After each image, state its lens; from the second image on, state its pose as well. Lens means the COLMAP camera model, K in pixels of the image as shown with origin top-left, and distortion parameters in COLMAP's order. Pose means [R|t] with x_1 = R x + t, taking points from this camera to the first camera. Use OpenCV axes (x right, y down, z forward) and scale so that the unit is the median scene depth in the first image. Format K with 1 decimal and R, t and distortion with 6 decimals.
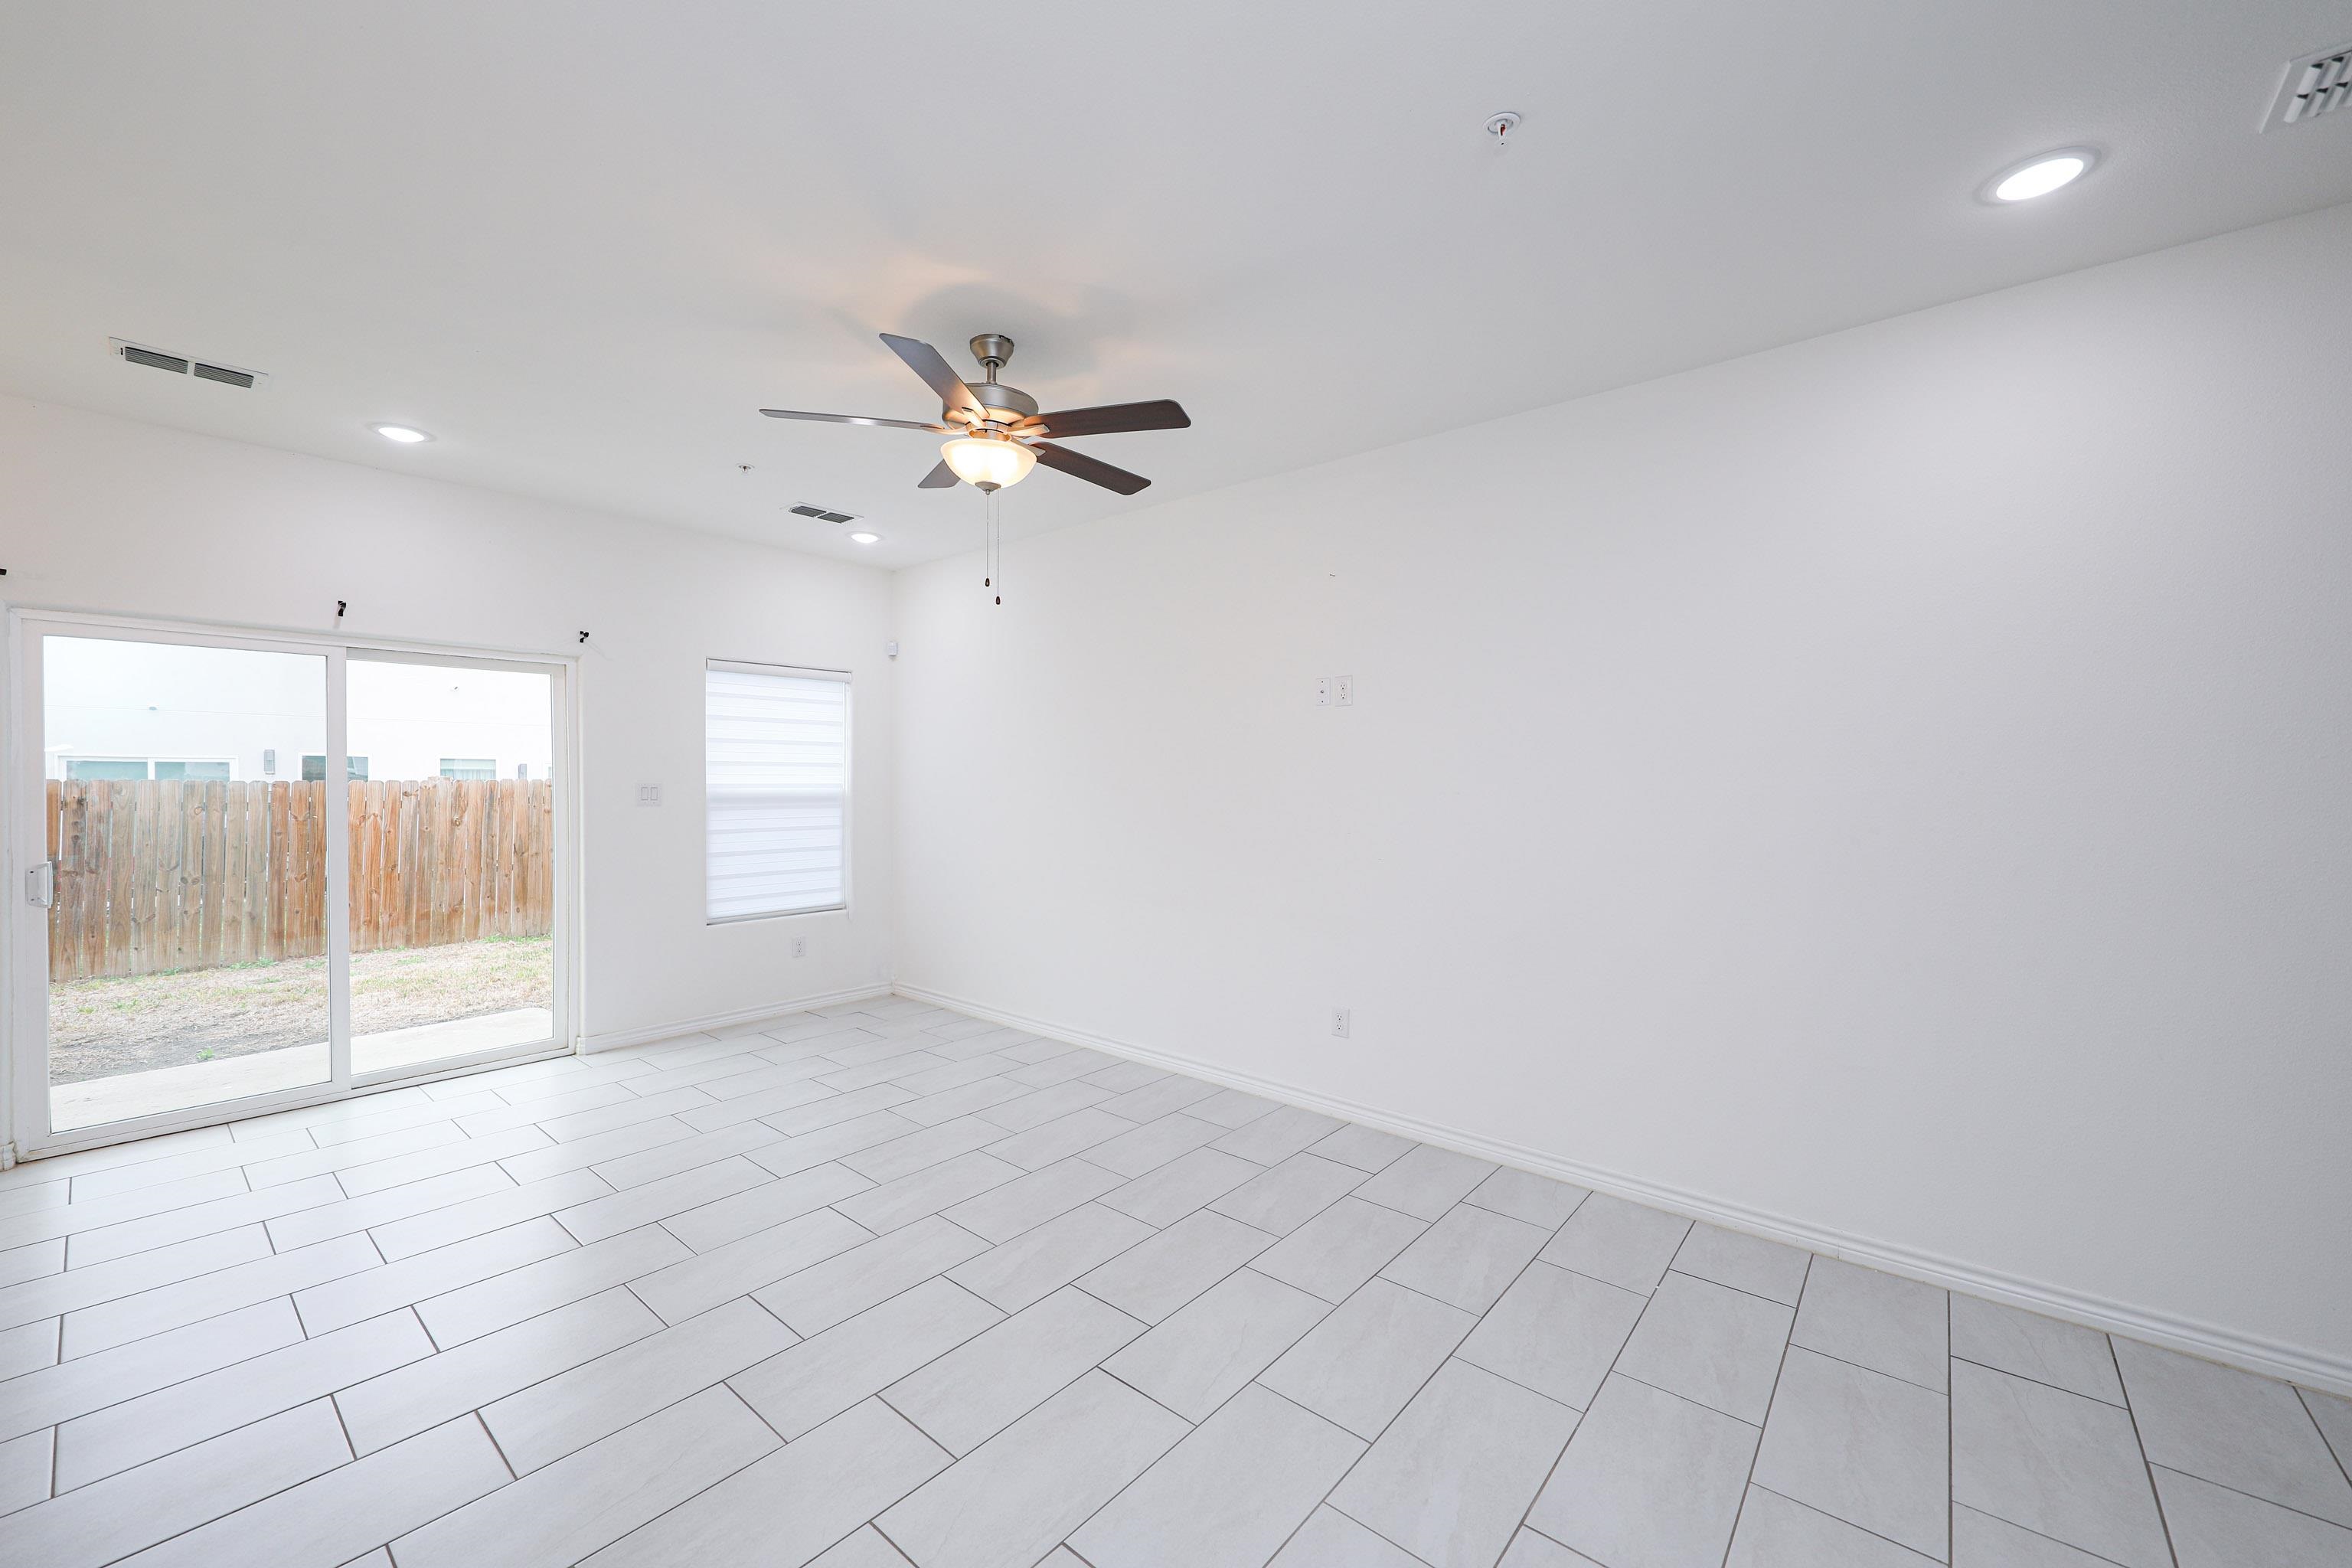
lens RADIAL K [[922.0, 0, 1168.8], [0, 922.0, 791.5], [0, 0, 1]] dist [0.001599, -0.000016]
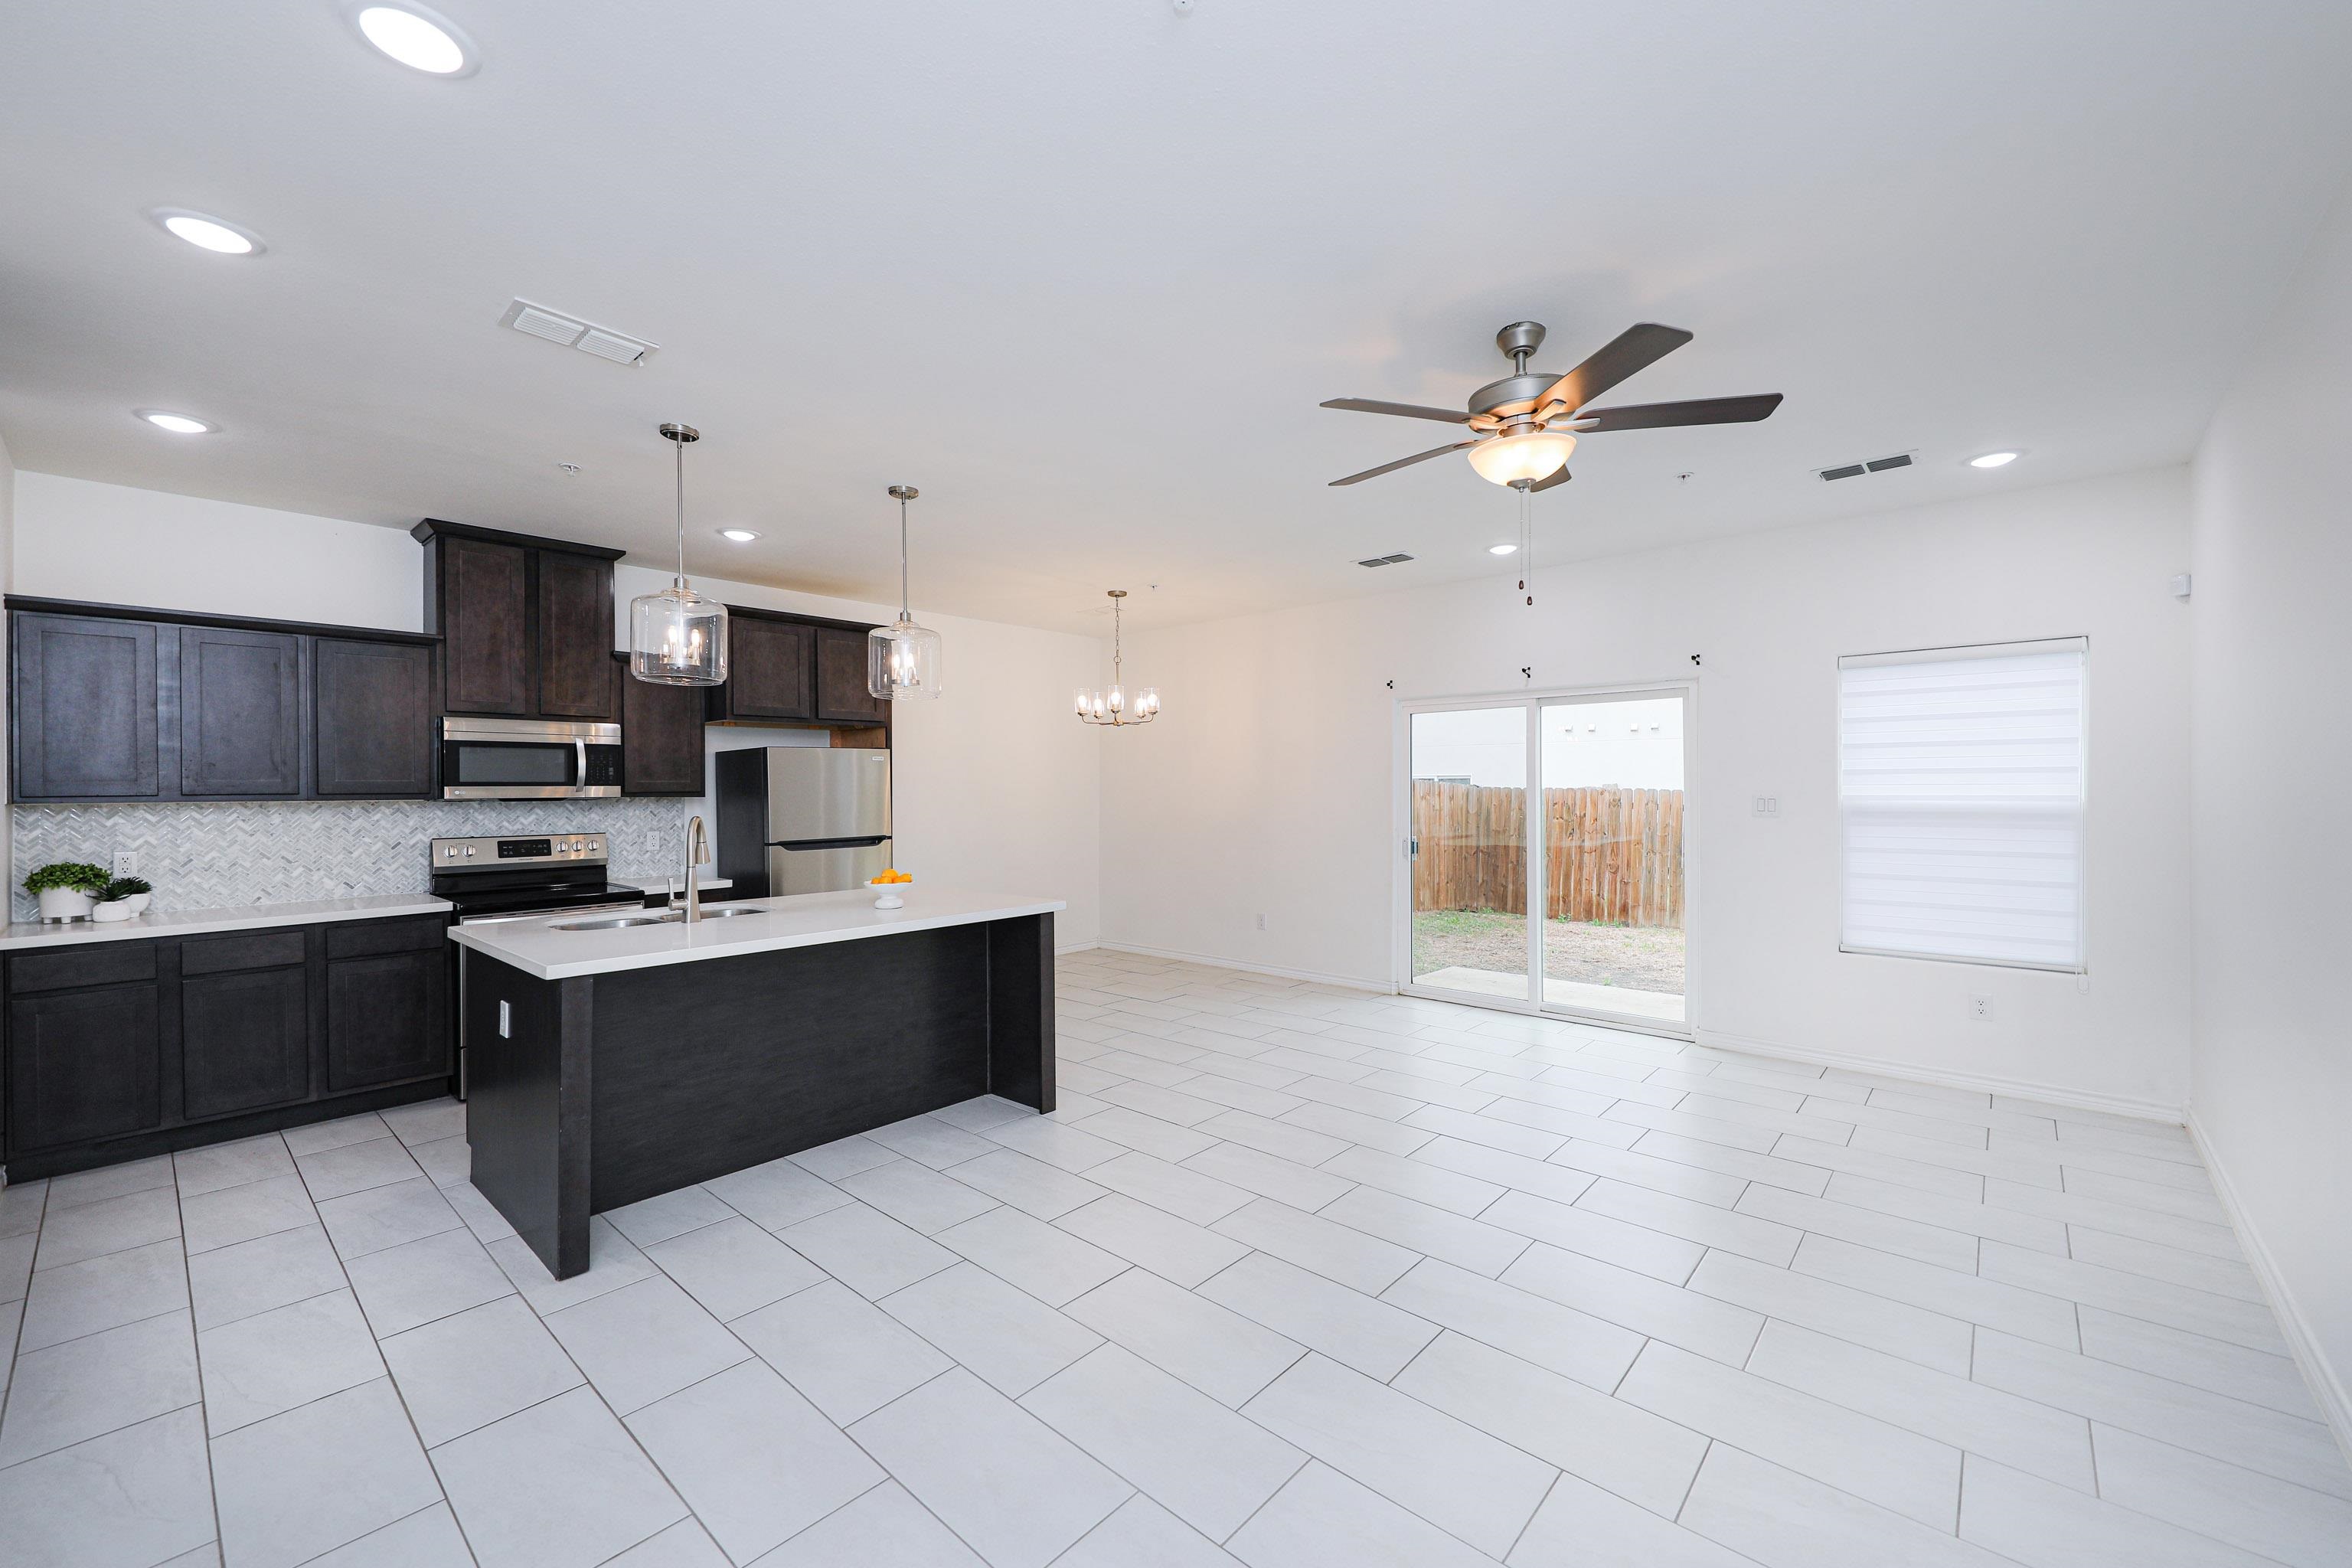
lens RADIAL K [[922.0, 0, 1168.8], [0, 922.0, 791.5], [0, 0, 1]] dist [0.001599, -0.000016]
pose [[-0.028273, 0.000967, -0.999600, 0.423783], [-0.009617, 0.999953, 0.001239, -0.006977], [0.999554, 0.009648, -0.028262, 0.372106]]
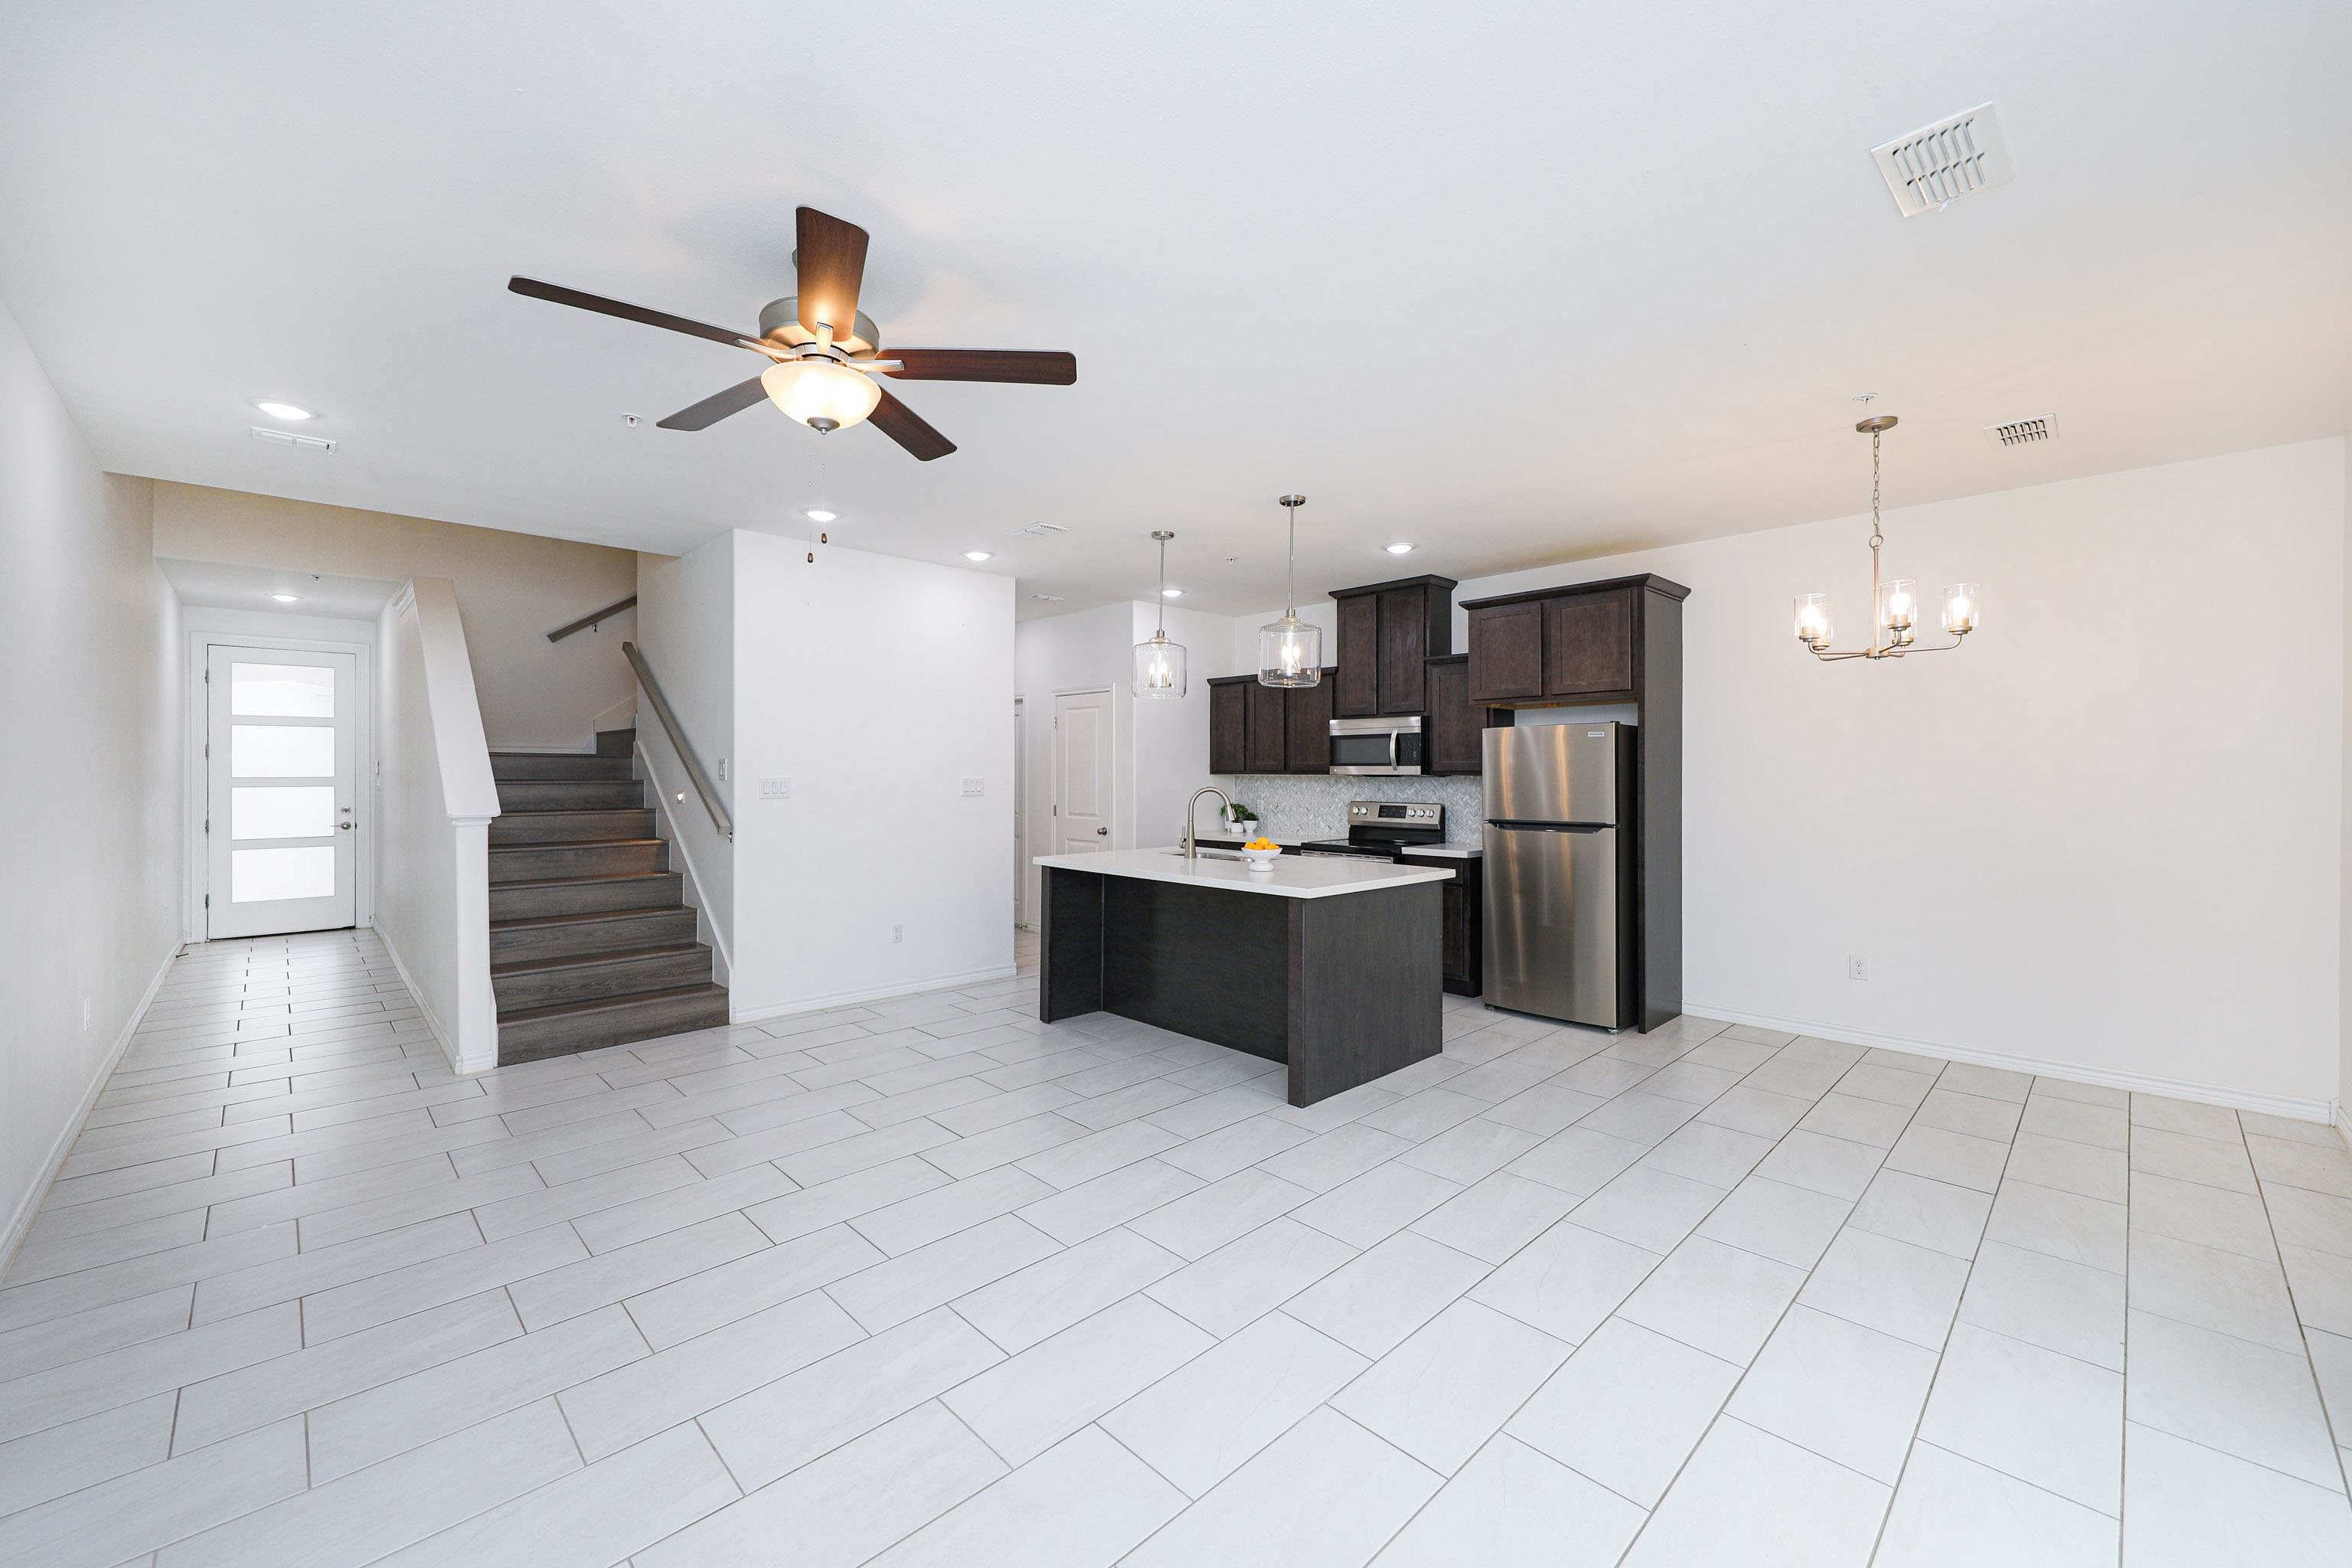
lens RADIAL K [[935.1, 0, 1188.4], [0, 935.1, 769.2], [0, 0, 1]] dist [0.000402, 0.000028]
pose [[-0.995731, -0.006207, 0.092092, -0.337475], [-0.005187, 0.999923, 0.011310, -0.013720], [-0.092155, 0.010784, -0.995686, 1.010642]]
